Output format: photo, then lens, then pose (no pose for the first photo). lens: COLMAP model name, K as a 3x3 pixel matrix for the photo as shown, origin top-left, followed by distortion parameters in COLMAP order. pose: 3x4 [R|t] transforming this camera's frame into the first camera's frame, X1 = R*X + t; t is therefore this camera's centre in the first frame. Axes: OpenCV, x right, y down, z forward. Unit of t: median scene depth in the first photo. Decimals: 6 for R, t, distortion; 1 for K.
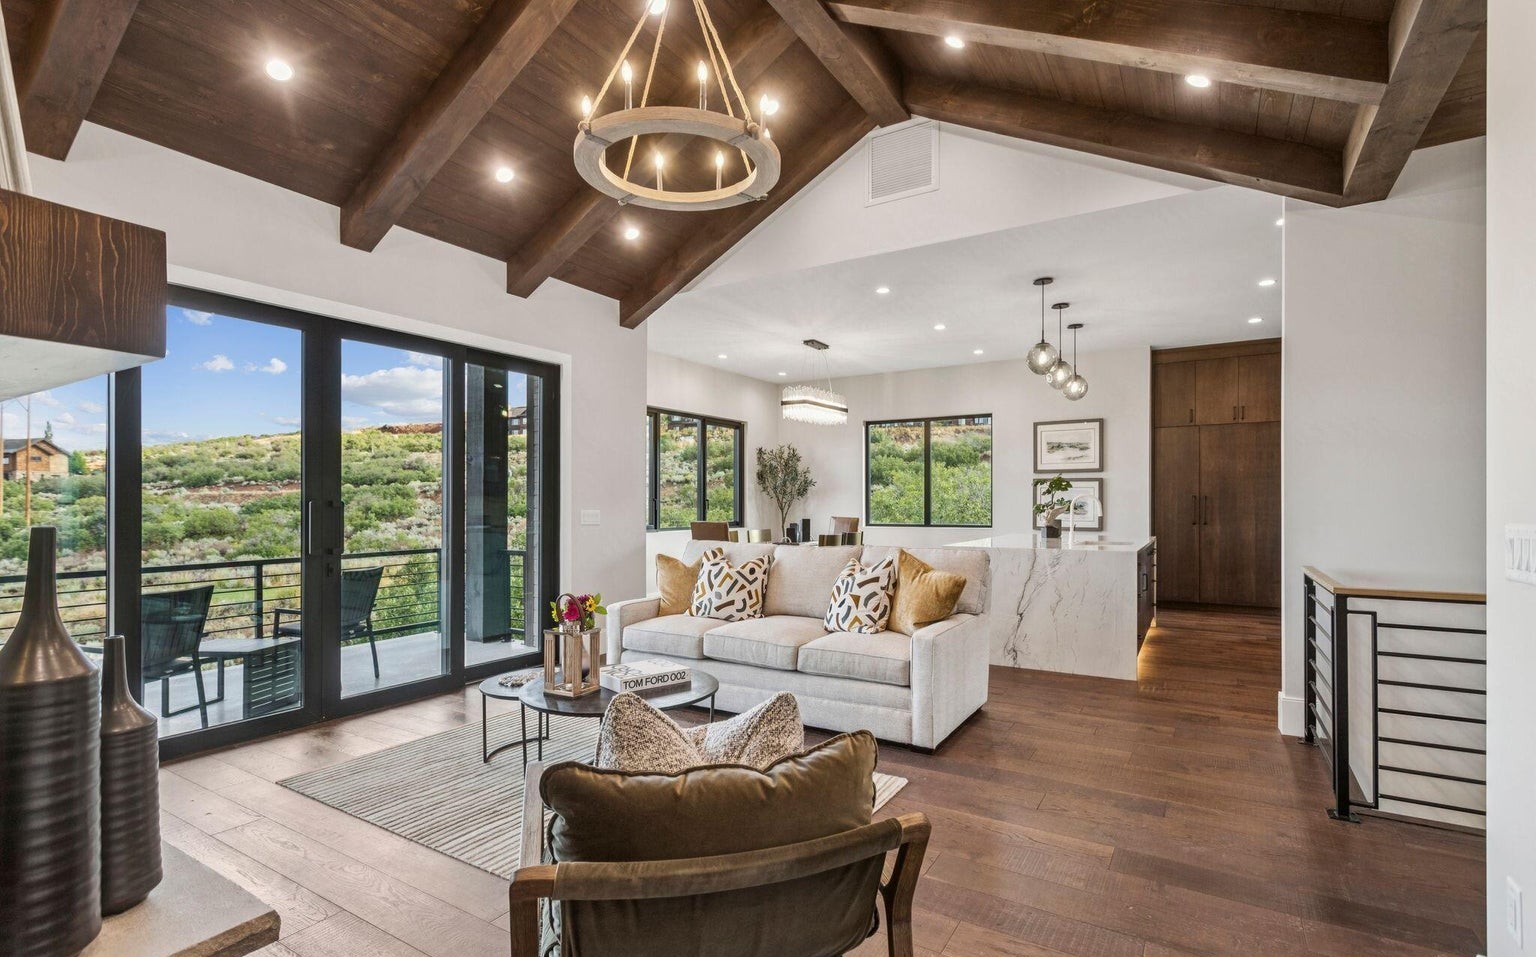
lens RADIAL K [[733.4, 0, 768.9], [0, 733.4, 493.9], [0, 0, 1]] dist [0.026495, -0.000115]
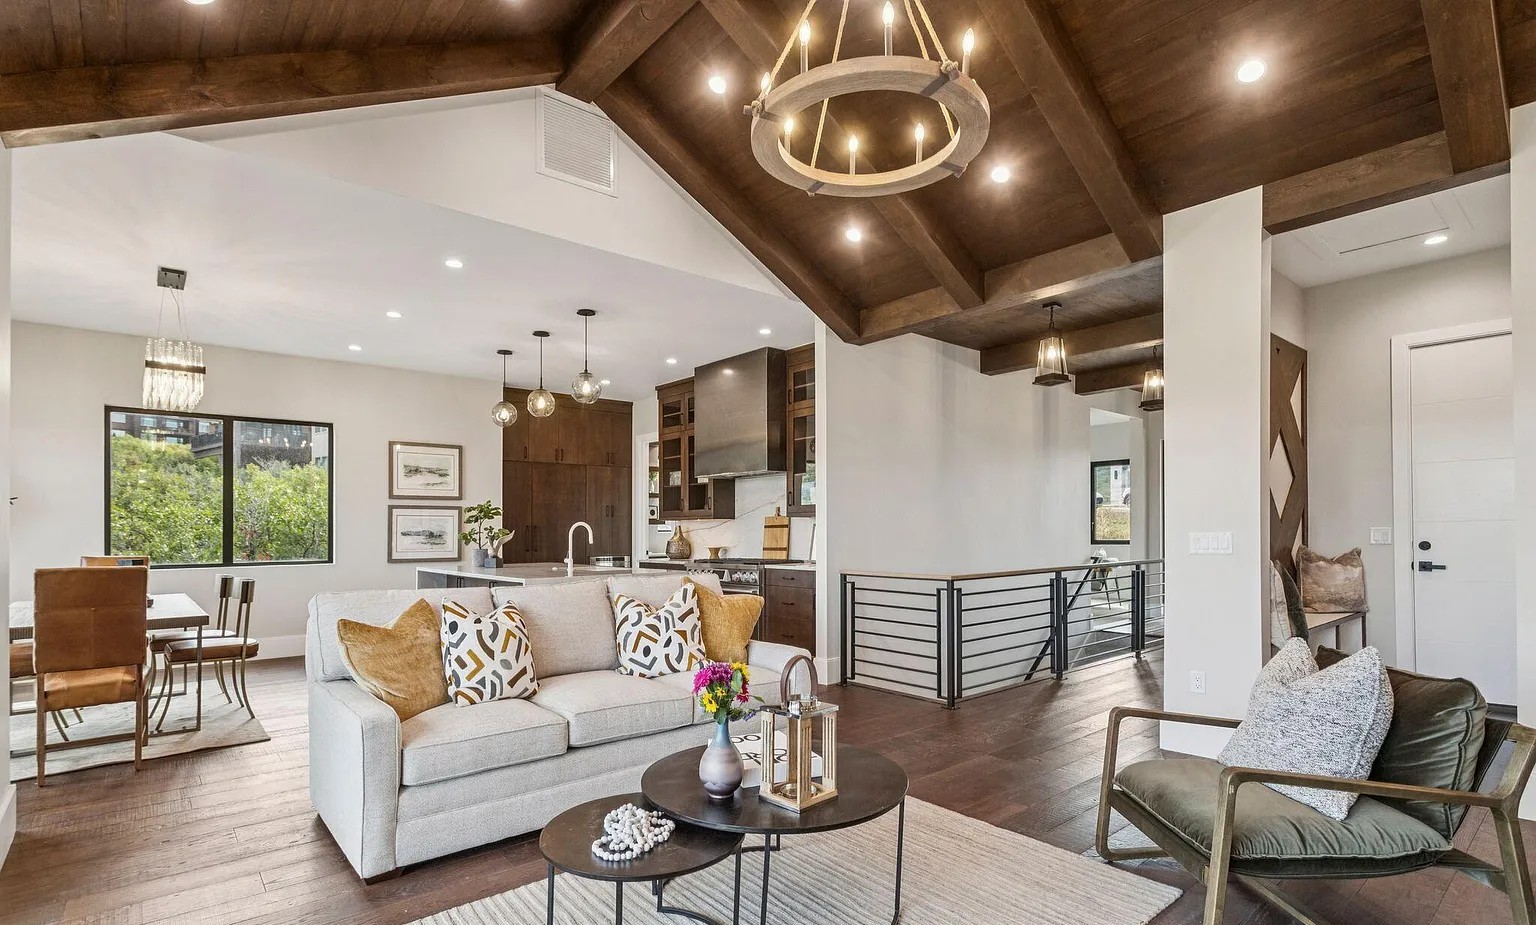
lens RADIAL K [[745.2, 0, 769.5], [0, 745.2, 527.4], [0, 0, 1]] dist [0.000174, 0.000015]
pose [[0.315924, 0.003056, 0.948780, -0.500520], [-0.004669, 0.999988, -0.001666, 0.008291], [-0.948773, -0.003903, 0.315934, 0.420977]]
